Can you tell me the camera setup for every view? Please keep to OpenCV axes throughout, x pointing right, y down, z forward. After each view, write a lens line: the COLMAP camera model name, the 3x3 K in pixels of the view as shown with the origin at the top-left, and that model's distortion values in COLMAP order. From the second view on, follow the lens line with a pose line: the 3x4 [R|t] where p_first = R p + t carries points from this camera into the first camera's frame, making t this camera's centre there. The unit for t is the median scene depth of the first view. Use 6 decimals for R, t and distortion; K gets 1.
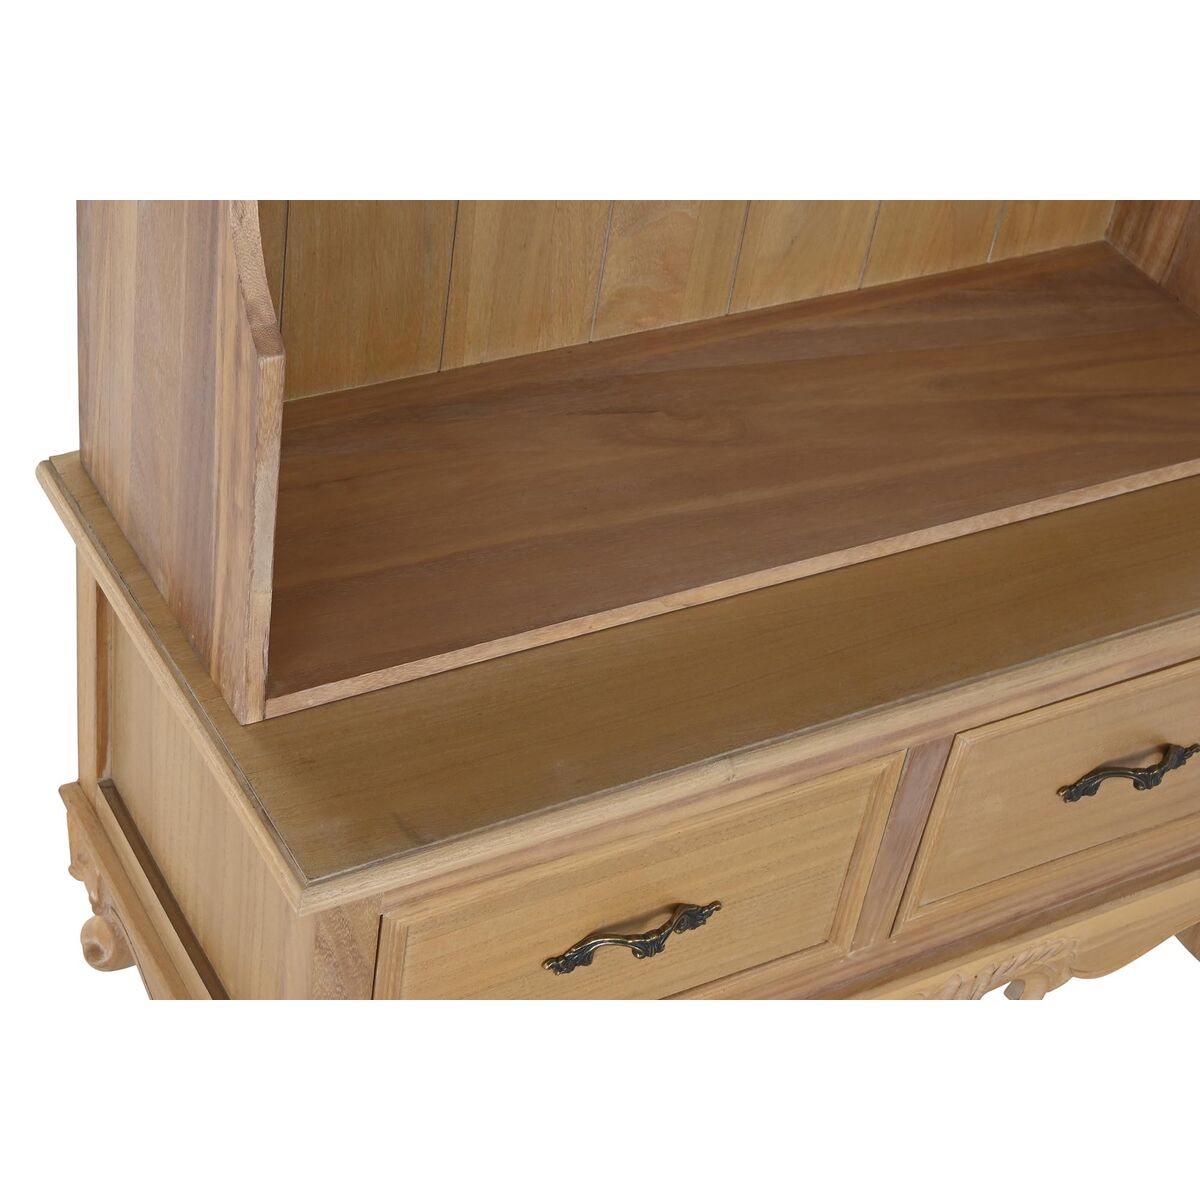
lens RADIAL K [[2215.0, 0, 600.0], [0, 2215.0, 600.0], [0, 0, 1]] dist [-0.019568, 0.319775]
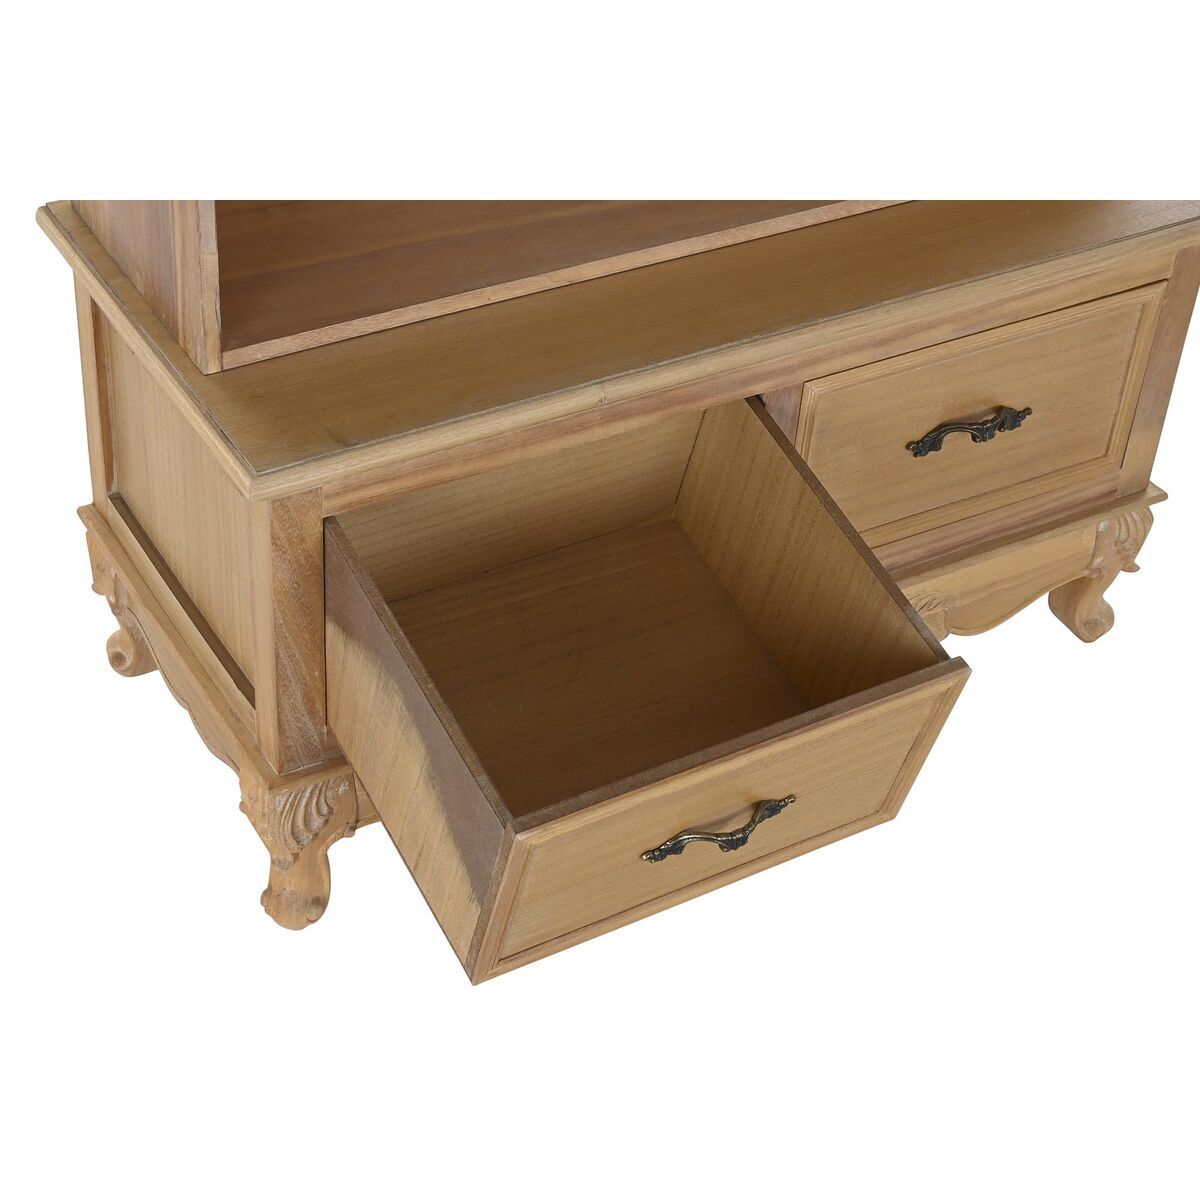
lens RADIAL K [[2215.0, 0, 600.0], [0, 2215.0, 600.0], [0, 0, 1]] dist [-0.019568, 0.319775]
pose [[0.997787, -0.058891, -0.030859, 0.083671], [0.058832, 0.998264, -0.002825, 0.183358], [0.030972, 0.001003, 0.999520, -0.217463]]
